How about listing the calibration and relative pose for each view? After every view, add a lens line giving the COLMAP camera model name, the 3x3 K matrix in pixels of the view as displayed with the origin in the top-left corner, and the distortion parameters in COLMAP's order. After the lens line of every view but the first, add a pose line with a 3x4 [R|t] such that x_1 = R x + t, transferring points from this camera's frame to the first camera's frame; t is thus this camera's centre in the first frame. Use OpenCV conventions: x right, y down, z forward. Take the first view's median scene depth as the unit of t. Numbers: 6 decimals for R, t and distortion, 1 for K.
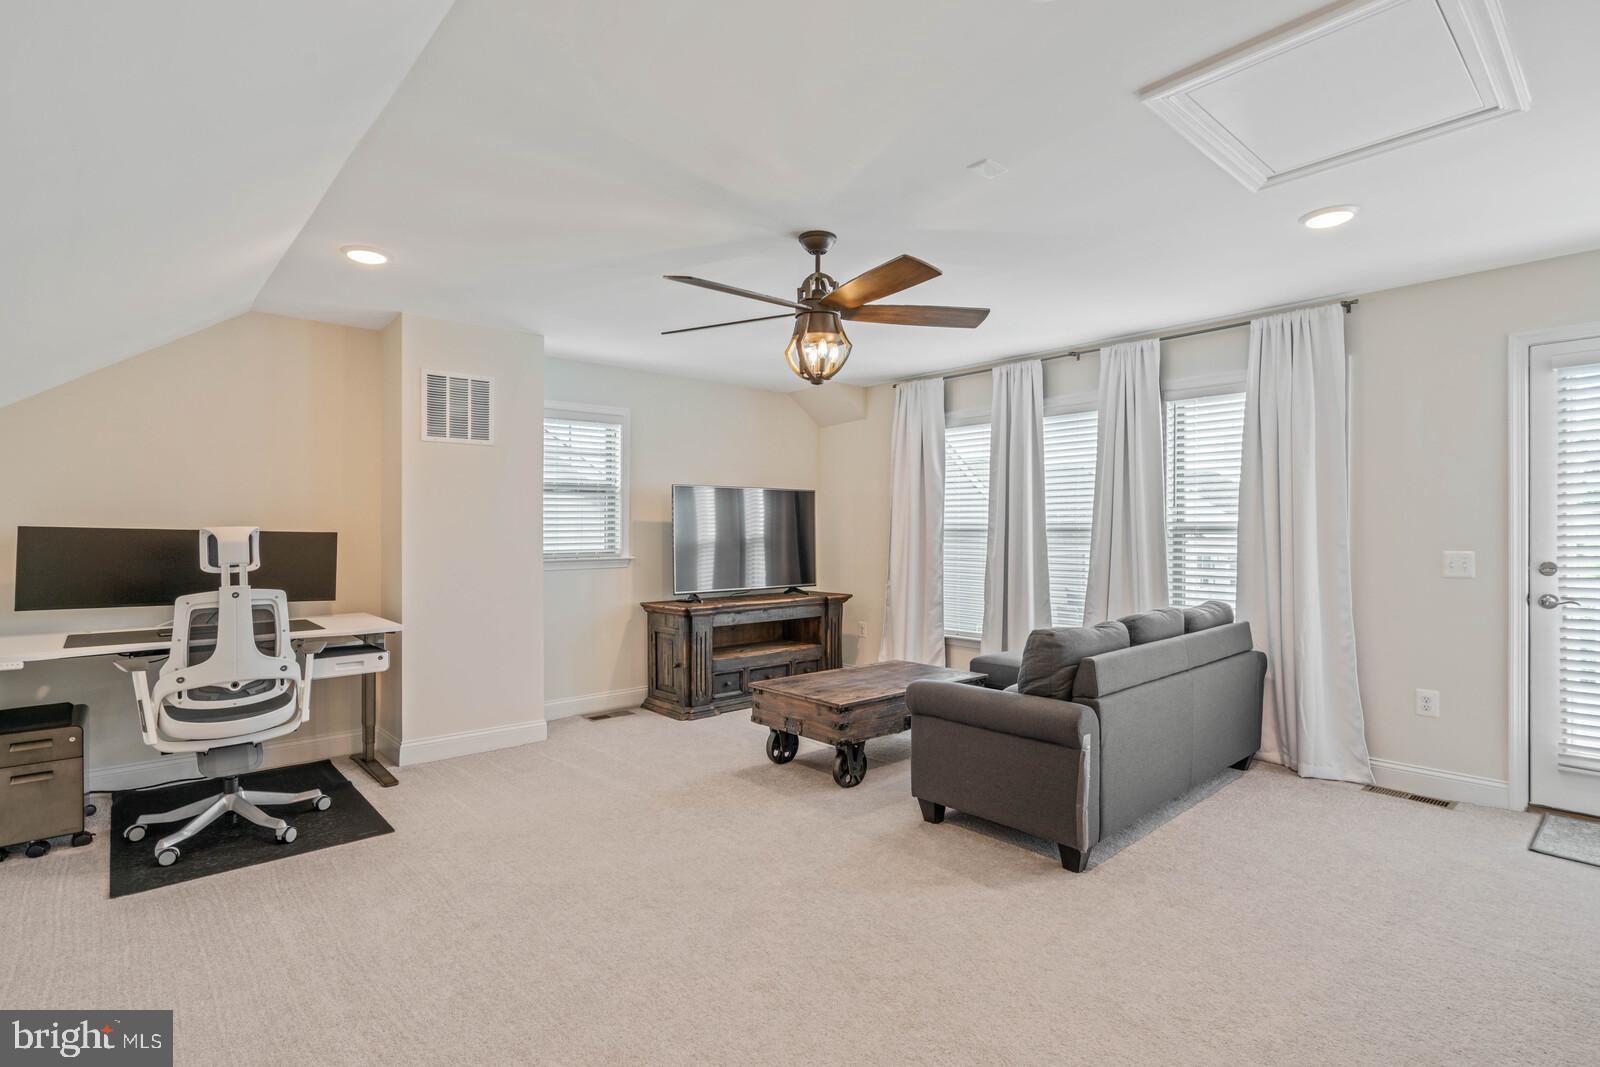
lens RADIAL K [[784.9, 0, 800.0], [0, 784.9, 533.5], [0, 0, 1]] dist [-0.001186, 0.000497]
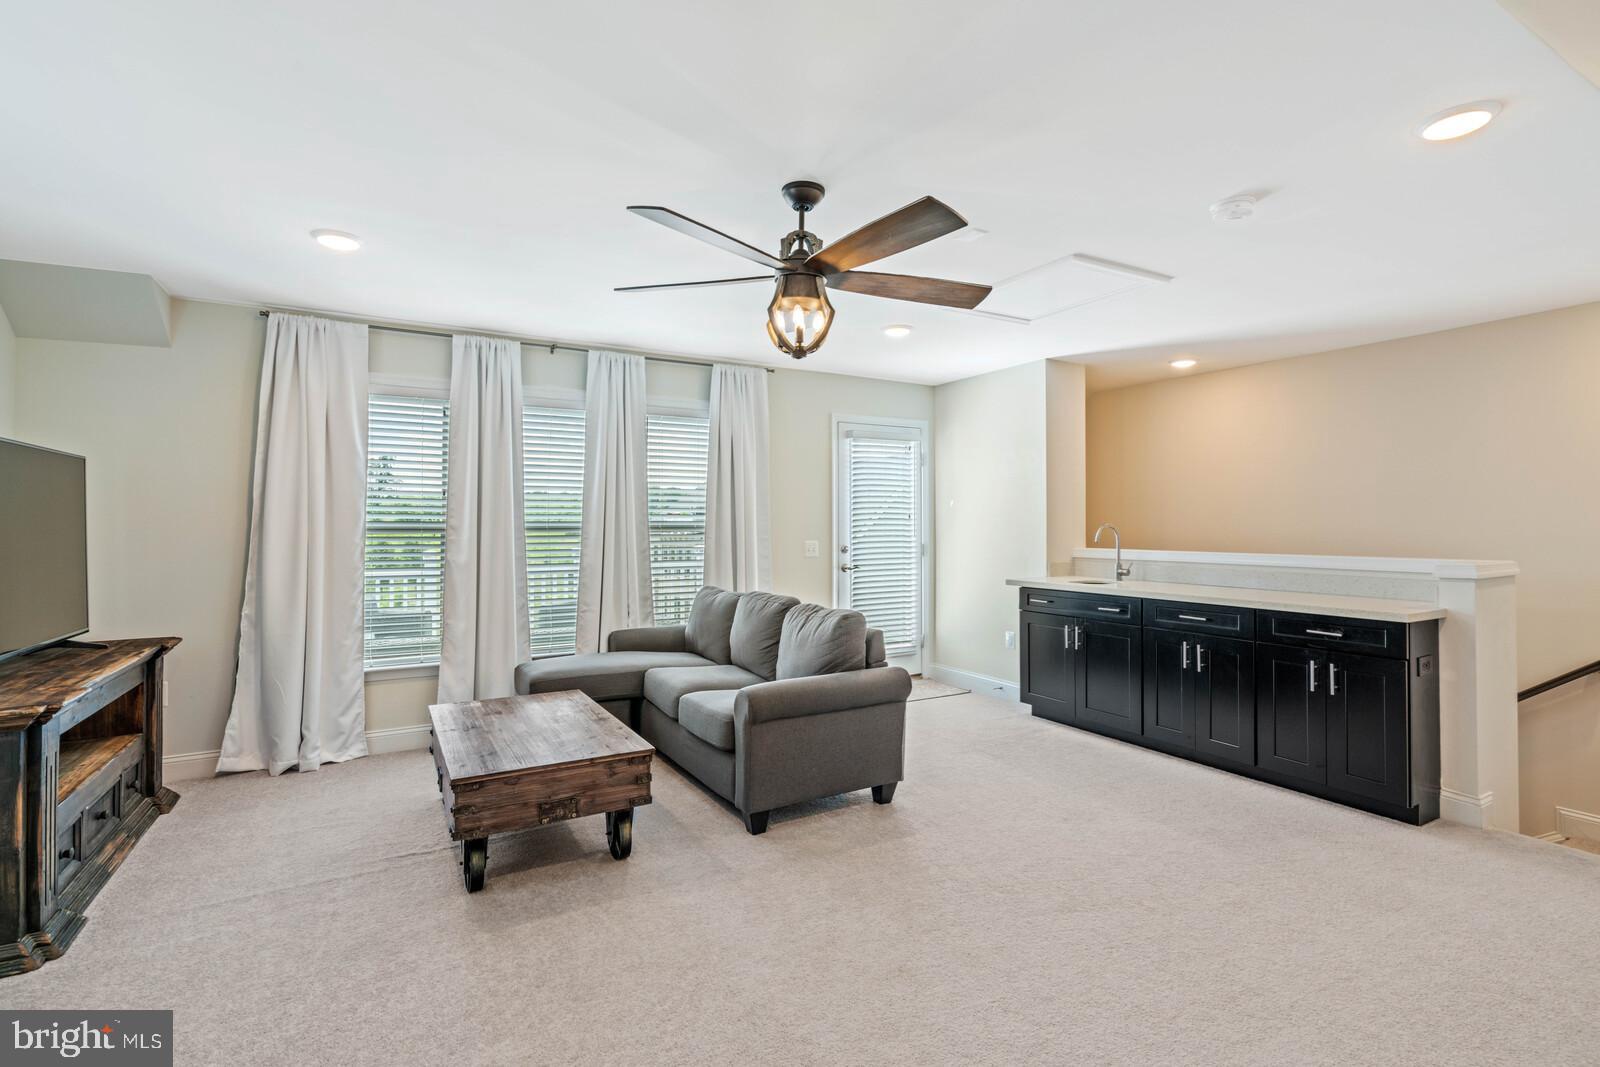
lens RADIAL K [[742.4, 0, 797.7], [0, 742.4, 523.9], [0, 0, 1]] dist [-0.010558, 0.000100]
pose [[0.199394, 0.006025, 0.979901, -0.709362], [0.006235, 0.999953, -0.007417, -0.001549], [-0.979899, 0.007589, 0.199348, 0.770442]]
